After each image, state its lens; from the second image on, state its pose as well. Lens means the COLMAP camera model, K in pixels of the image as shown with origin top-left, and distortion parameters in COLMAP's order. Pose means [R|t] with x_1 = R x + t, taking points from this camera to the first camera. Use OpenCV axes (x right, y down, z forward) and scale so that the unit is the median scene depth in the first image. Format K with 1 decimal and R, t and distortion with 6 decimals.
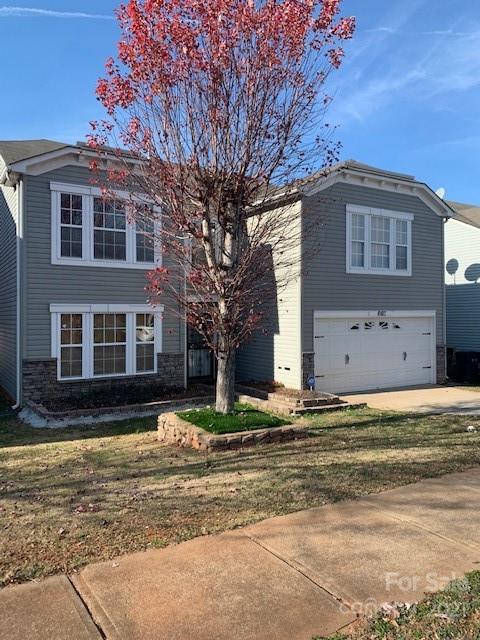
lens RADIAL K [[513.6, 0, 240.0], [0, 513.6, 320.0], [0, 0, 1]] dist [0.069667, -0.176893]
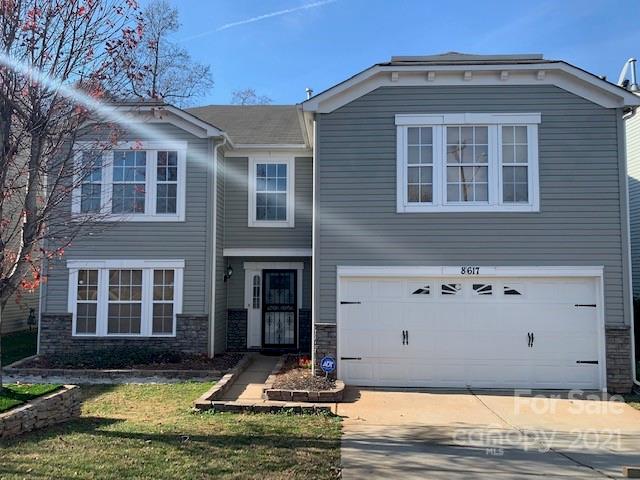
lens RADIAL K [[513.6, 0, 320.0], [0, 513.6, 240.0], [0, 0, 1]] dist [0.069667, -0.176893]
pose [[0.814684, -0.029256, -0.579167, 0.572289], [-0.011263, 0.997740, -0.066244, -0.007435], [0.579796, 0.060491, 0.812513, 0.413033]]
